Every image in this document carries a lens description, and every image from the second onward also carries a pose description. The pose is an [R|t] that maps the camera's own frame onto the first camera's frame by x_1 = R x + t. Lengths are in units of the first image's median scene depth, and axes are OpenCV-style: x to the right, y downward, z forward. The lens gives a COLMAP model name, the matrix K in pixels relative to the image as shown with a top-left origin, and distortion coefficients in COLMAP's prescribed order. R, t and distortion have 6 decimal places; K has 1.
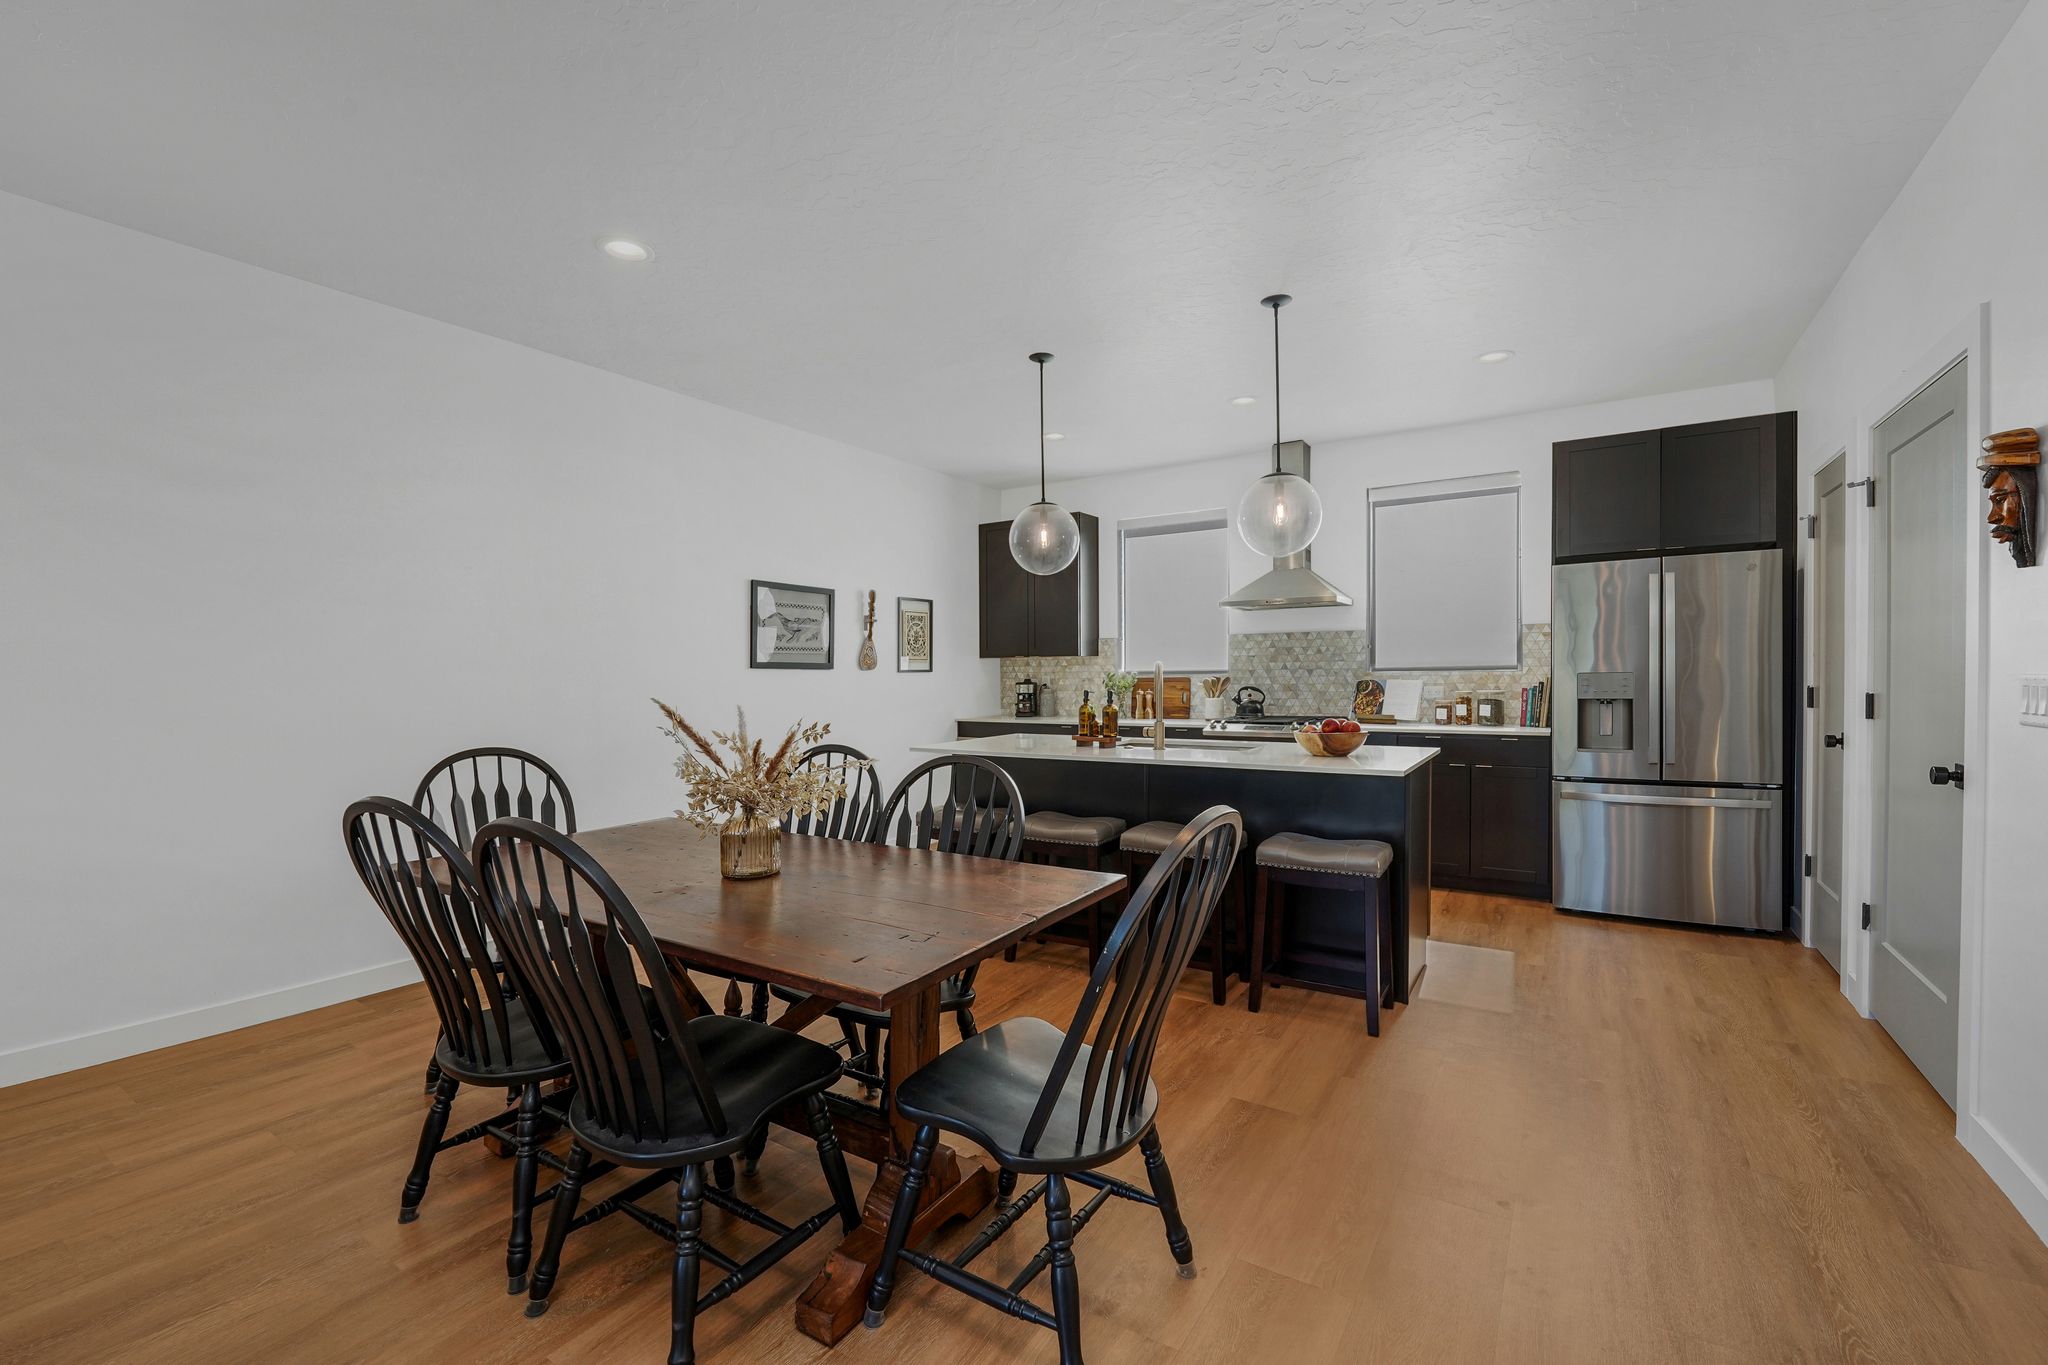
lens RADIAL K [[877.5, 0, 1019.3], [0, 877.5, 693.0], [0, 0, 1]] dist [-0.010269, -0.002188]
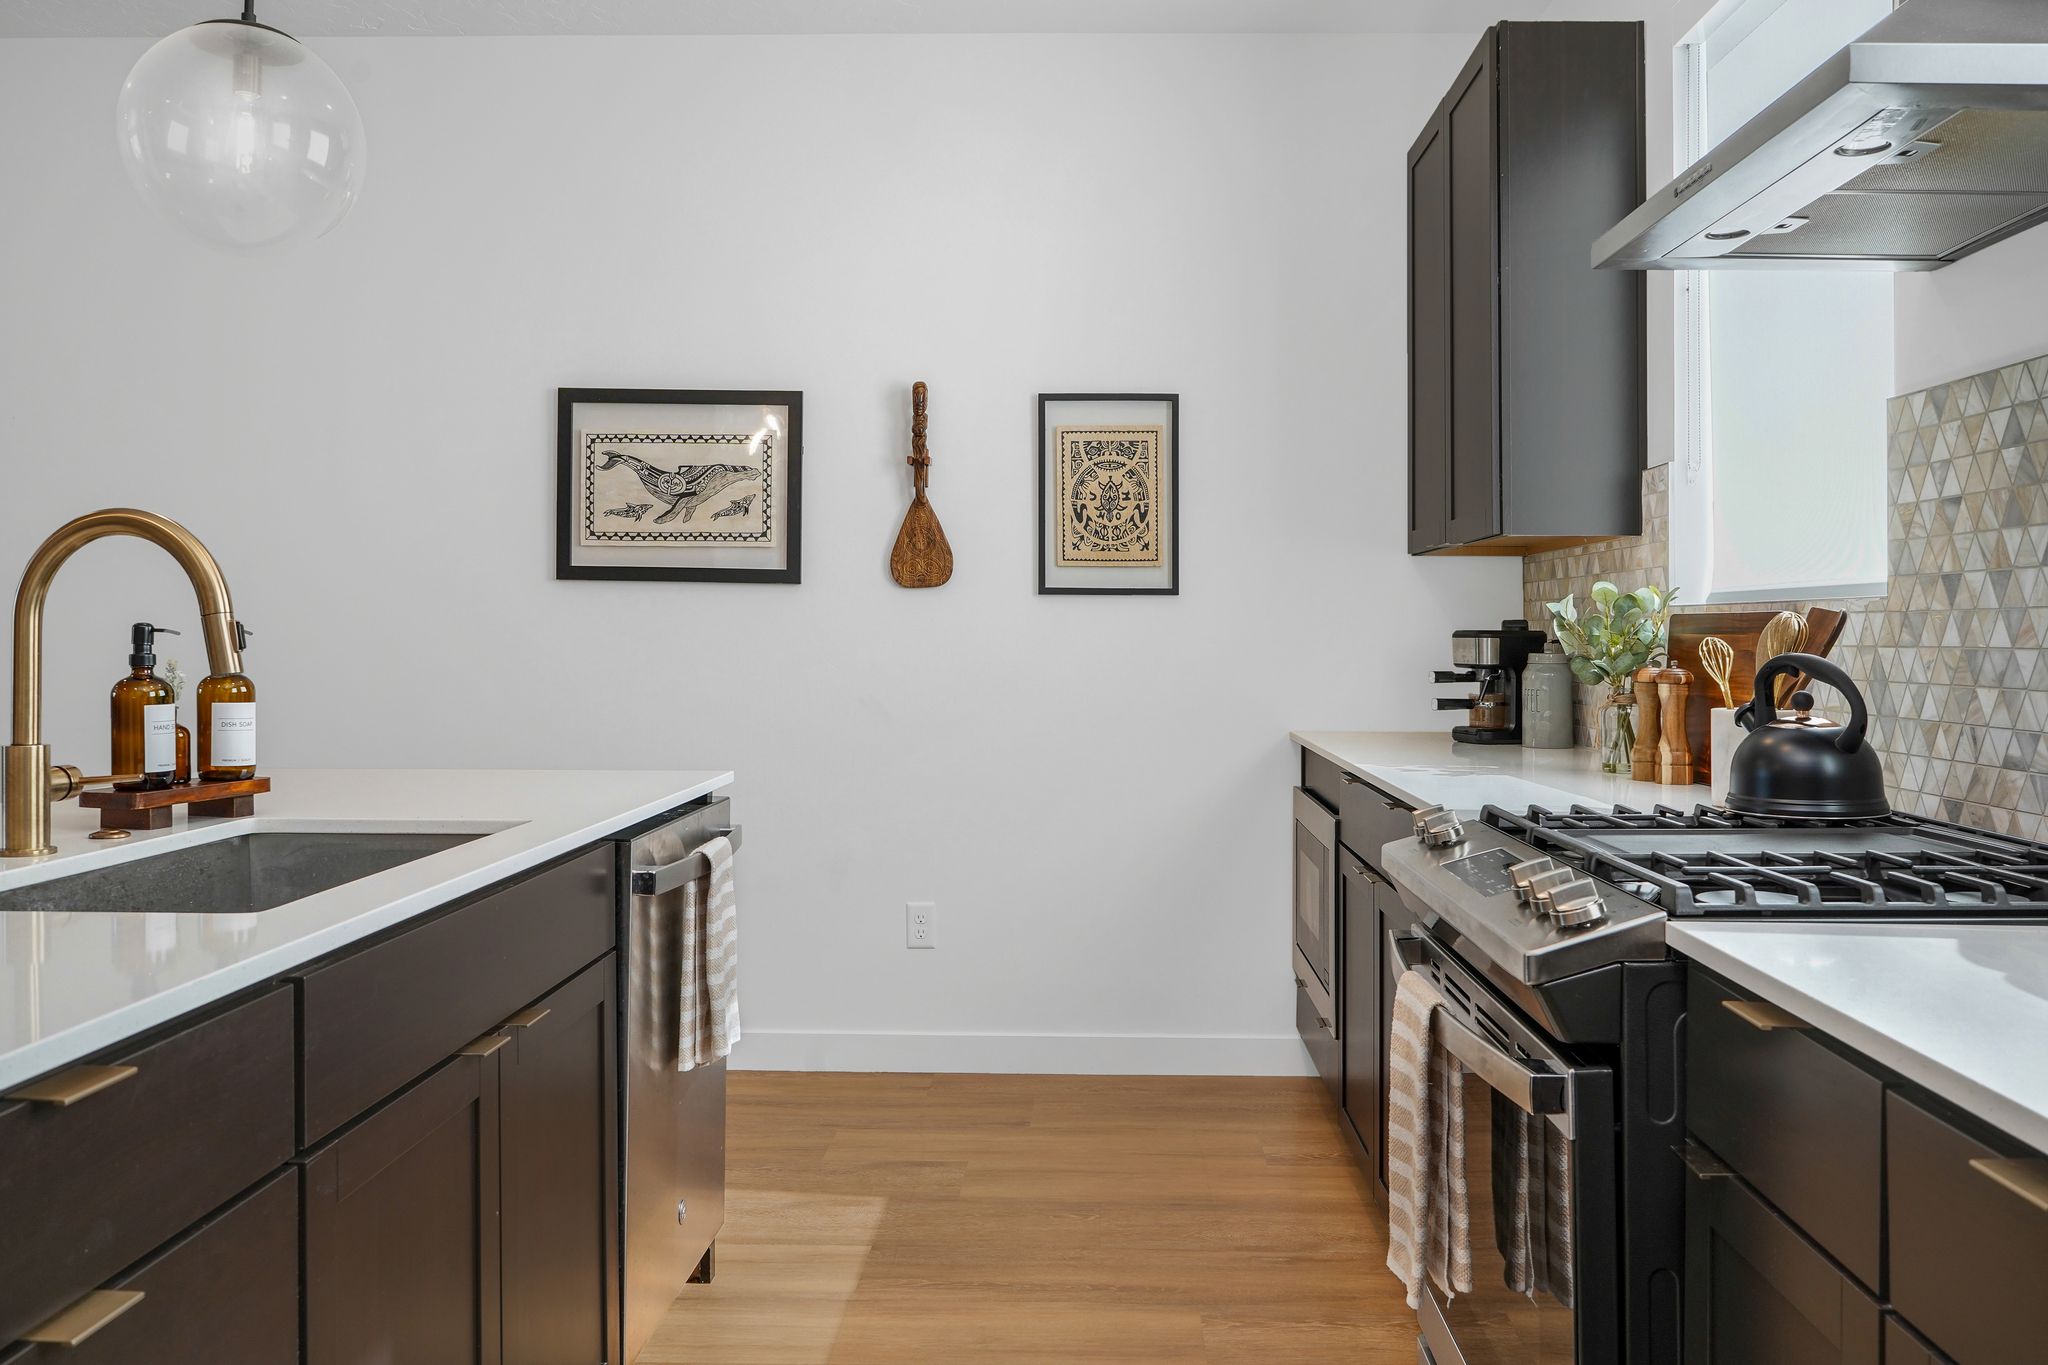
lens RADIAL K [[1609.0, 0, 1069.0], [0, 1609.0, 615.7], [0, 0, 1]] dist [-0.018022, -0.006841]
pose [[0.536174, 0.006229, -0.844084, 0.493743], [-0.031227, 0.999435, -0.012460, -0.007221], [0.843529, 0.033039, 0.536066, 0.708490]]
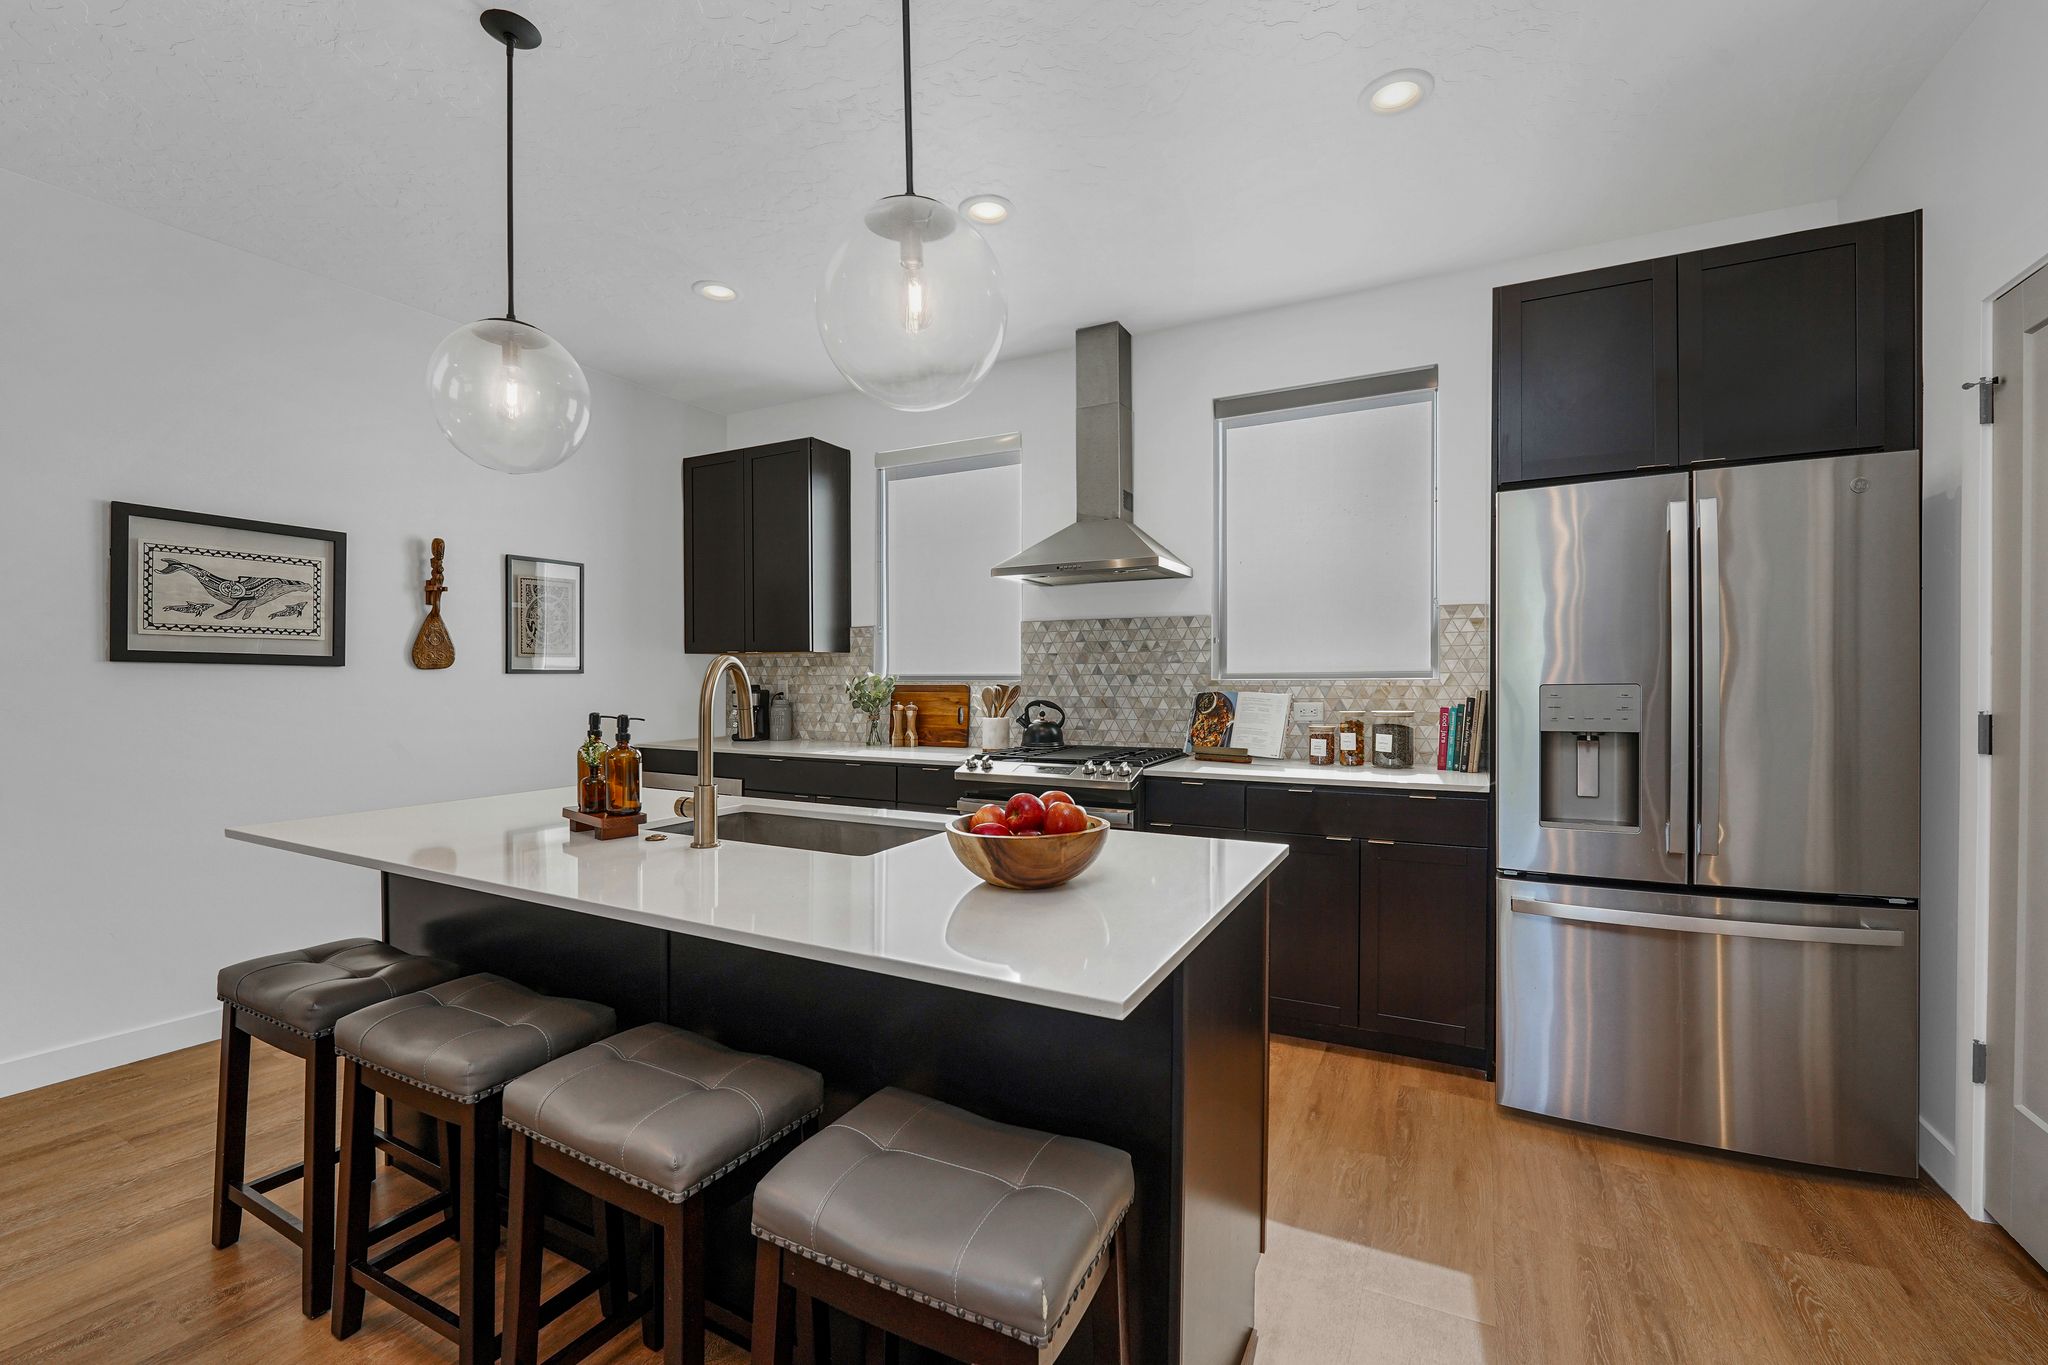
lens RADIAL K [[838.3, 0, 1063.4], [0, 838.3, 679.7], [0, 0, 1]] dist [-0.012158, -0.002228]
pose [[0.993530, 0.009924, 0.113132, 0.218529], [-0.007428, 0.999720, -0.022461, -0.009207], [-0.113323, 0.021475, 0.993326, 0.398238]]
